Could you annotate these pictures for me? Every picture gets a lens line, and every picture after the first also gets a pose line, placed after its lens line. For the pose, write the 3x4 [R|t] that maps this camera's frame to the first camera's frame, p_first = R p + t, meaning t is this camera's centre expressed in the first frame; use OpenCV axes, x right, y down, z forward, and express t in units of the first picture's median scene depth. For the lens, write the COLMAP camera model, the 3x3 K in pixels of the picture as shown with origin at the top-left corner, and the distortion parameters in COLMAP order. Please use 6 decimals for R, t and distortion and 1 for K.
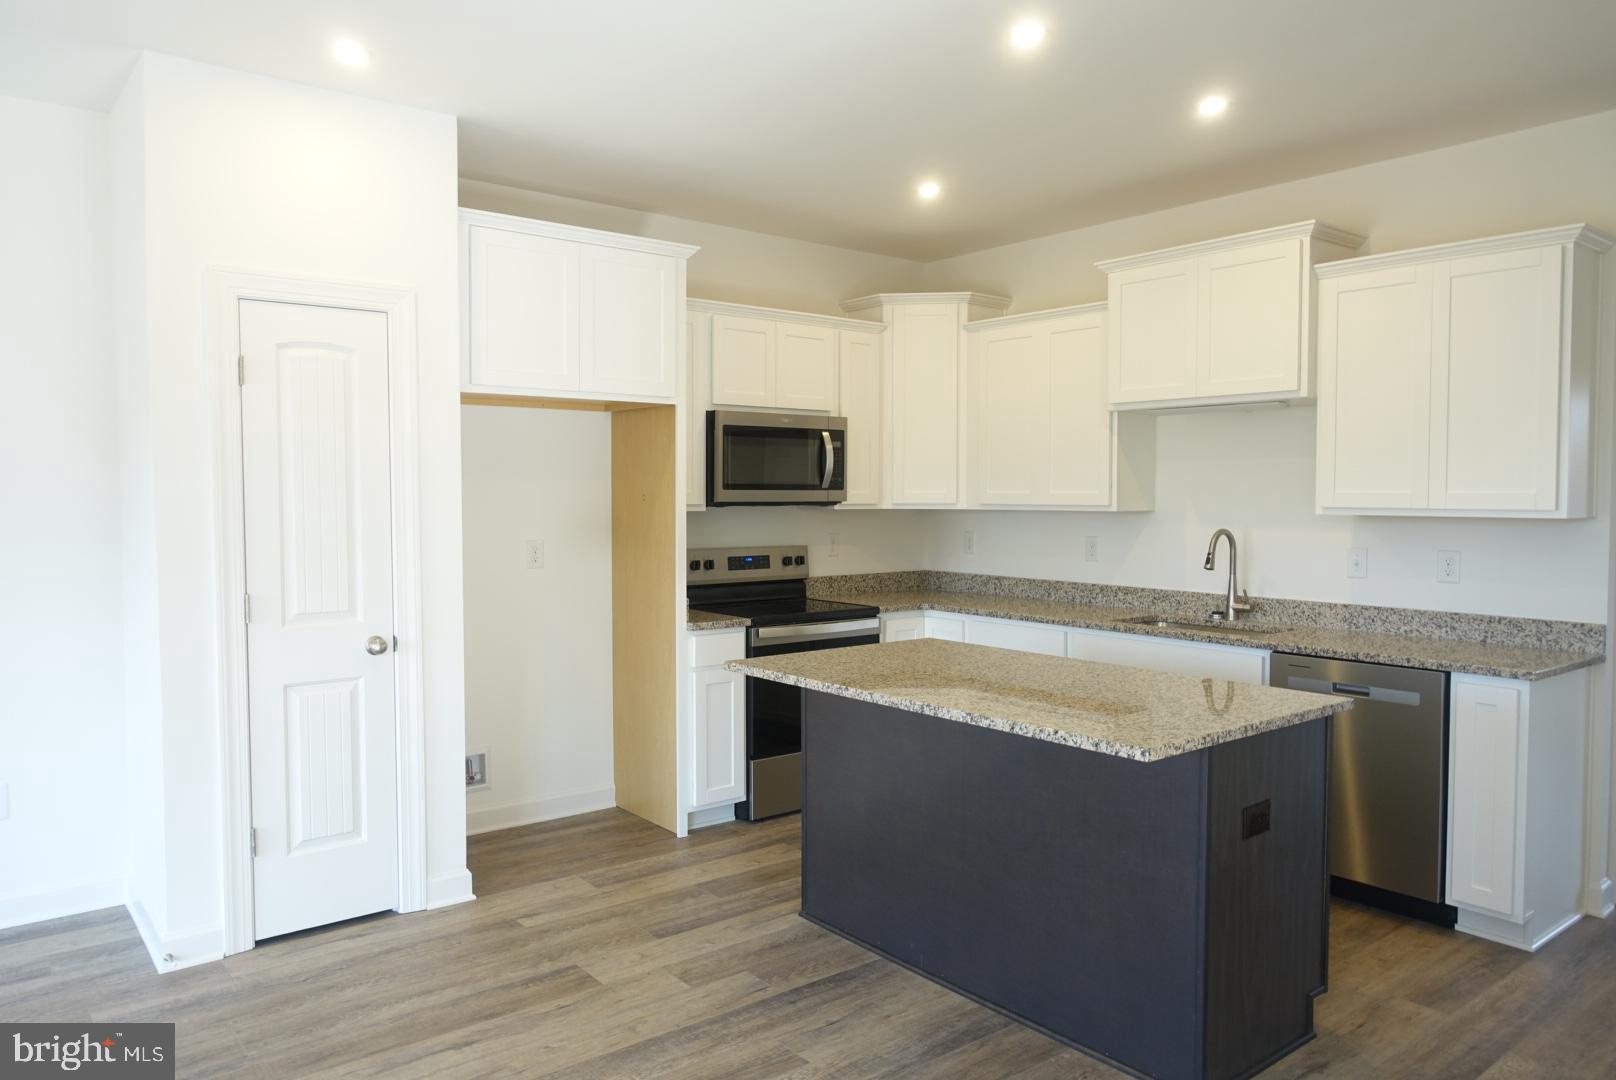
lens RADIAL K [[1100.5, 0, 799.8], [0, 1100.5, 536.6], [0, 0, 1]] dist [-0.004678, 0.002704]
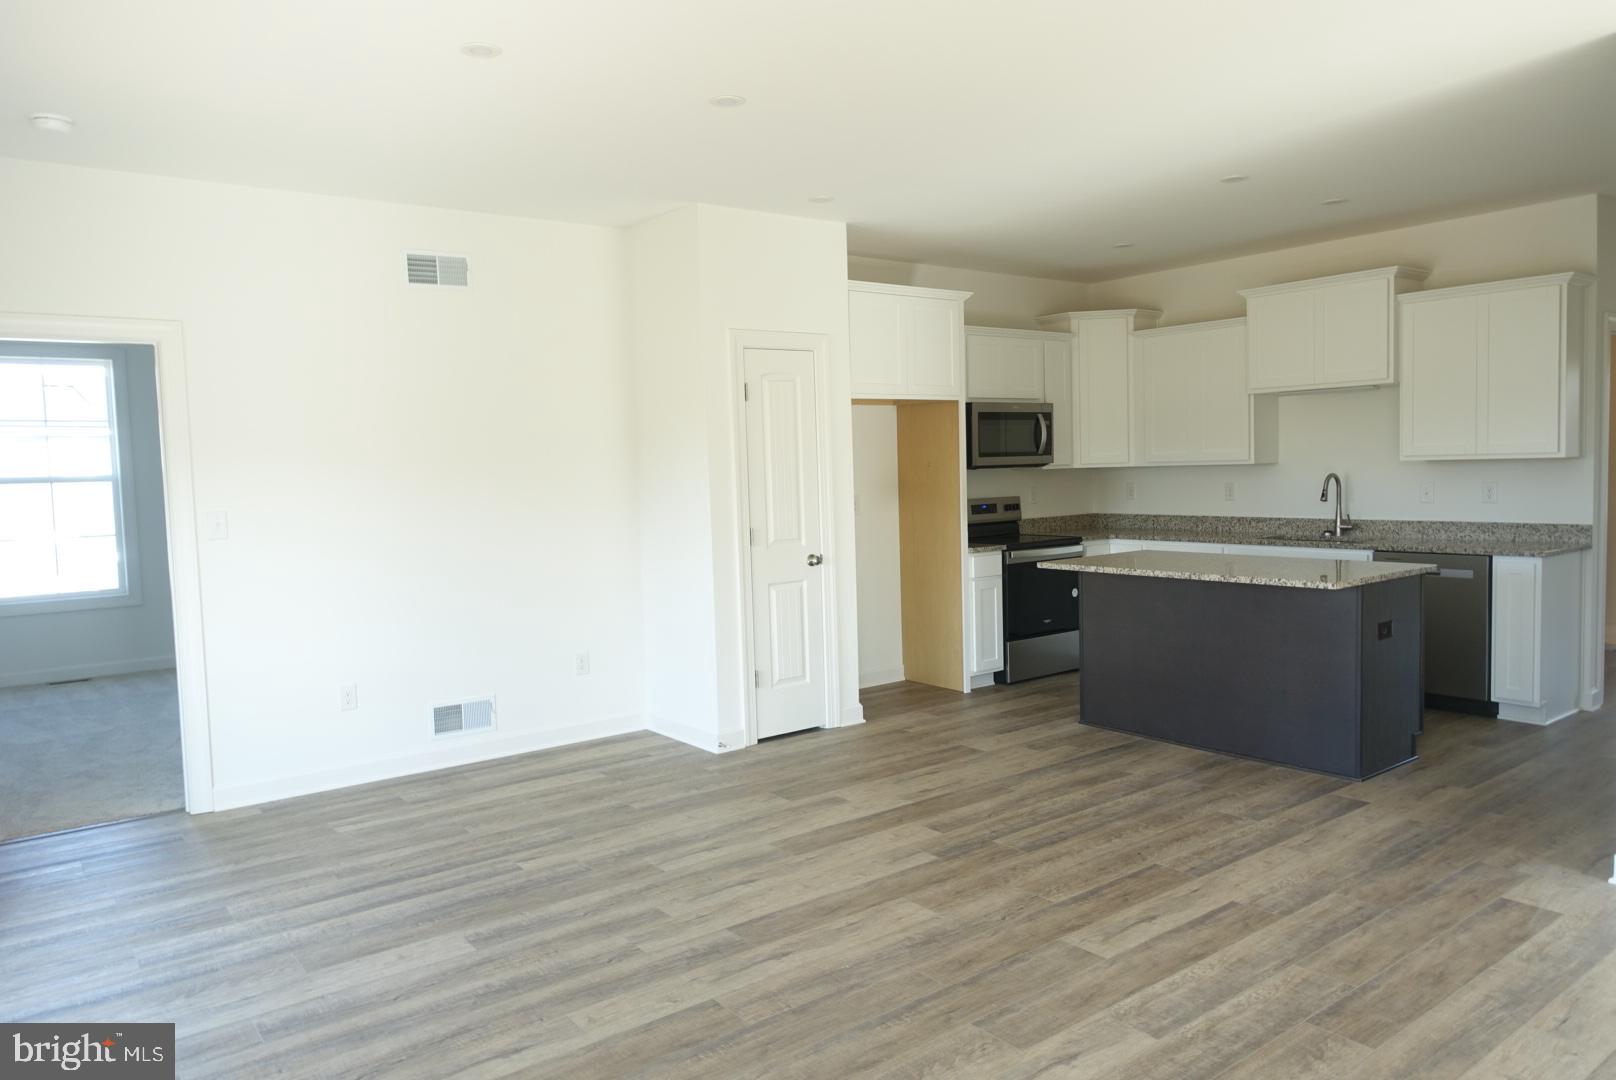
lens RADIAL K [[1100.5, 0, 803.4], [0, 1100.5, 538.3], [0, 0, 1]] dist [-0.004678, 0.002704]
pose [[0.999380, -0.028726, -0.020373, -0.335901], [0.029285, 0.999188, 0.027662, 0.021063], [0.019562, -0.028242, 0.999410, -0.550440]]
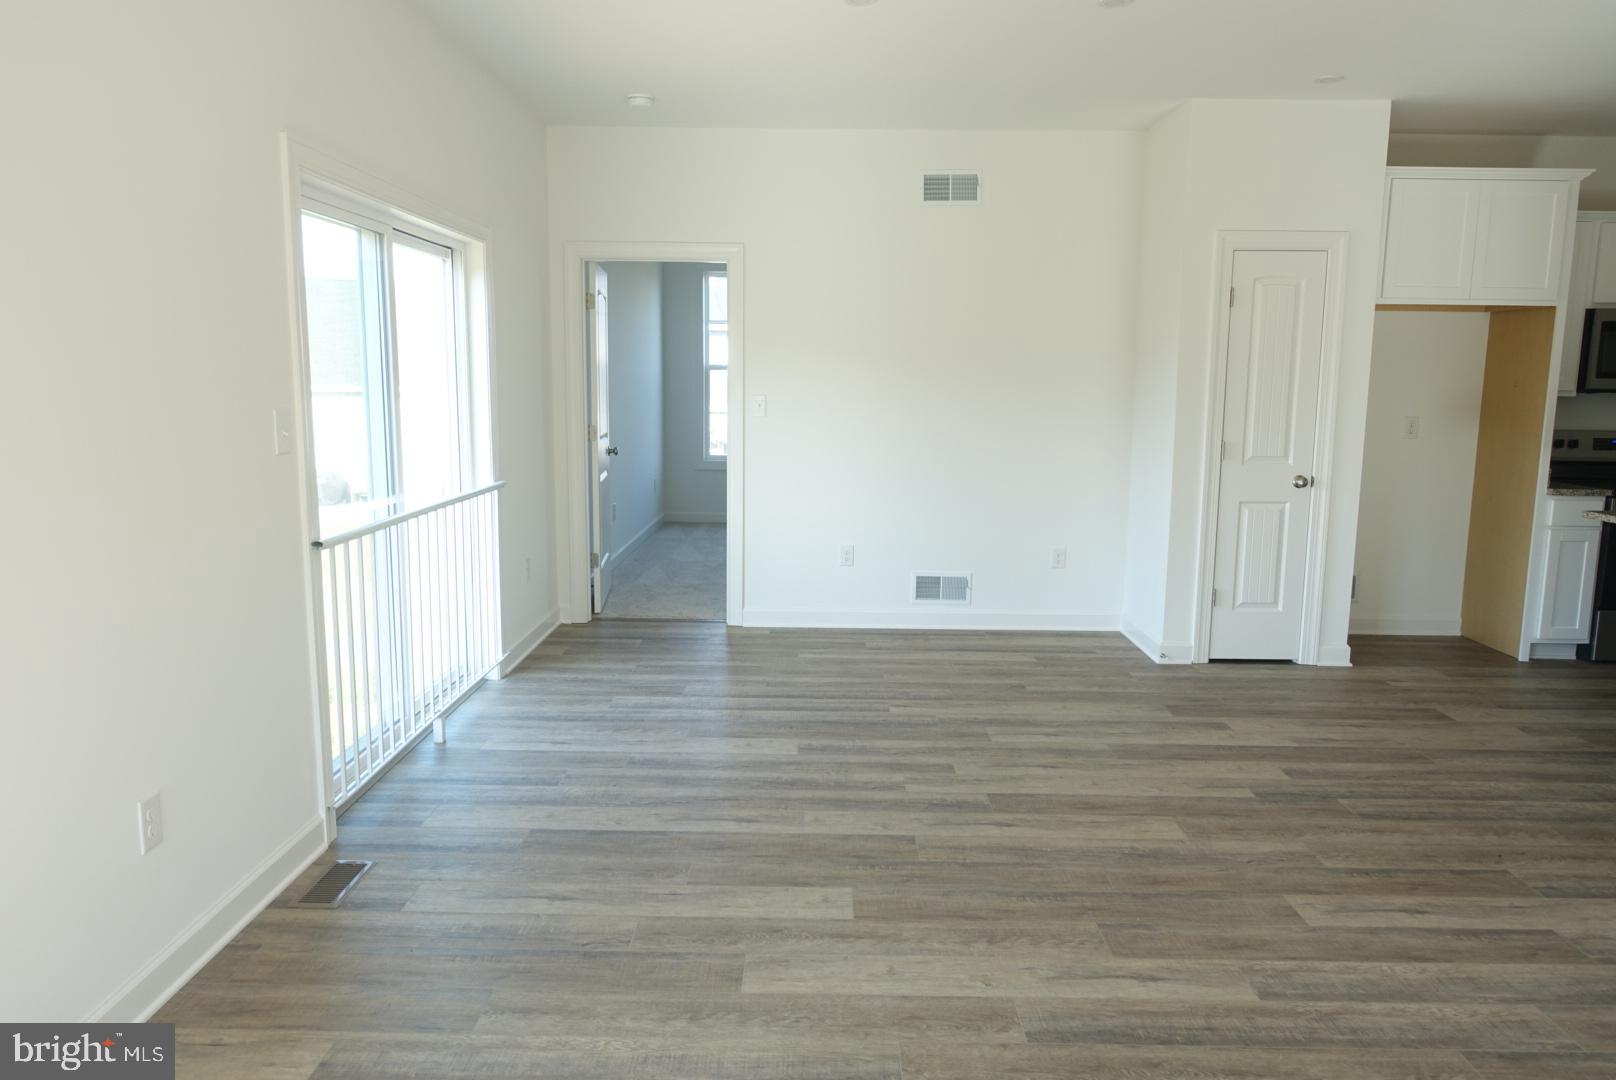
lens RADIAL K [[1100.5, 0, 818.2], [0, 1100.5, 538.9], [0, 0, 1]] dist [-0.004678, 0.002704]
pose [[0.779754, 0.099849, -0.618073, 0.028580], [-0.035509, 0.992665, 0.115566, 0.025567], [0.625079, -0.068166, 0.777580, -0.514264]]
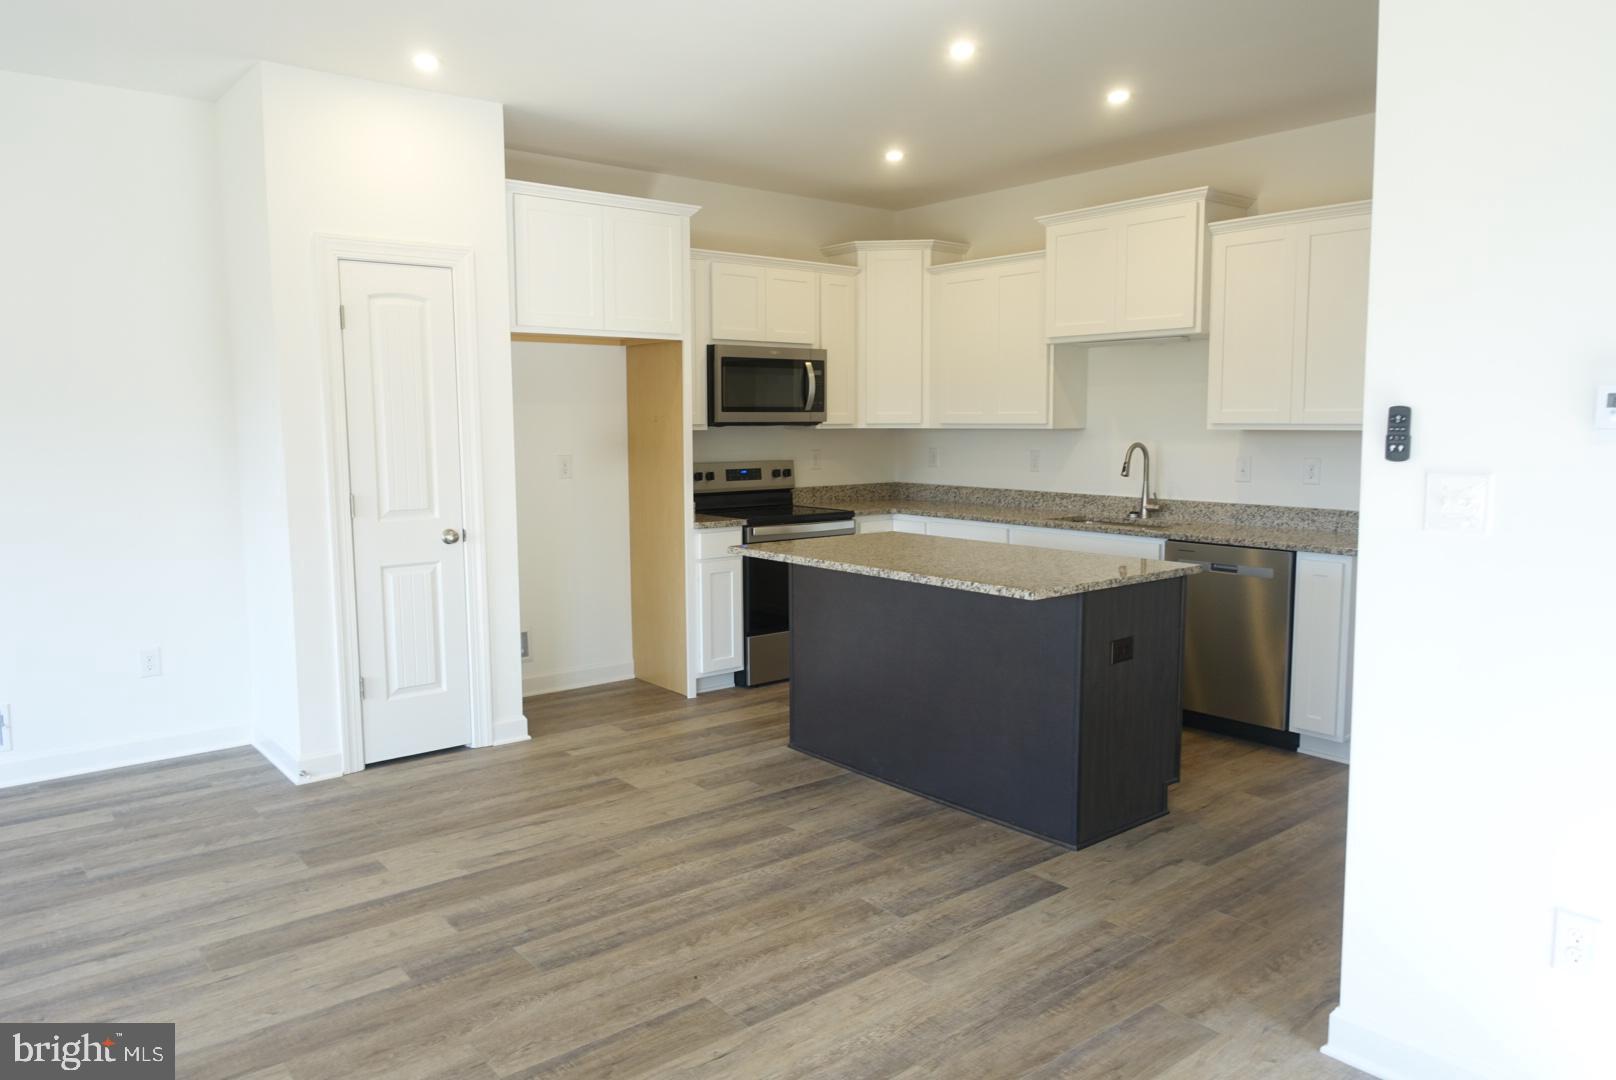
lens RADIAL K [[1100.5, 0, 801.8], [0, 1100.5, 536.2], [0, 0, 1]] dist [-0.004678, 0.002704]
pose [[0.999902, -0.005787, 0.012744, 0.000633], [0.004931, 0.997793, 0.066212, 0.016057], [-0.013099, -0.066142, 0.997724, -0.238107]]
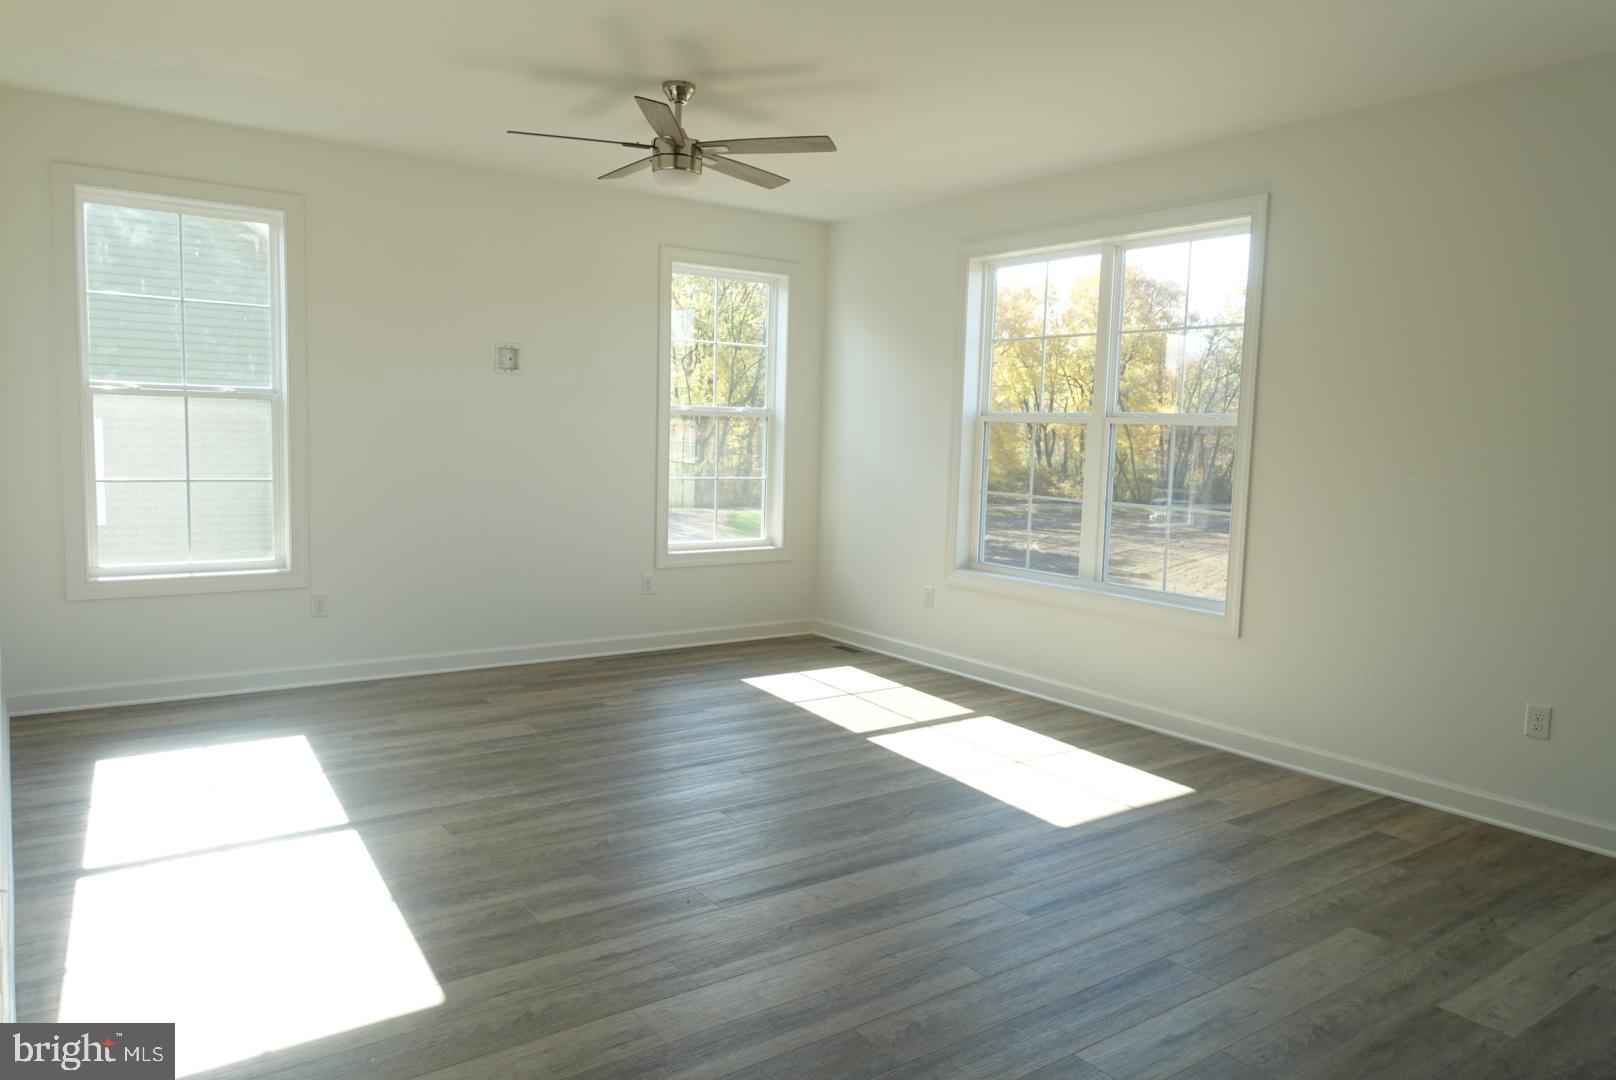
lens RADIAL K [[1100.5, 0, 816.2], [0, 1100.5, 535.5], [0, 0, 1]] dist [-0.004678, 0.002704]
pose [[-0.998705, -0.033456, 0.038324, -0.007984], [-0.028183, 0.991021, 0.130704, -0.011146], [-0.042353, 0.129455, -0.990680, 0.708810]]
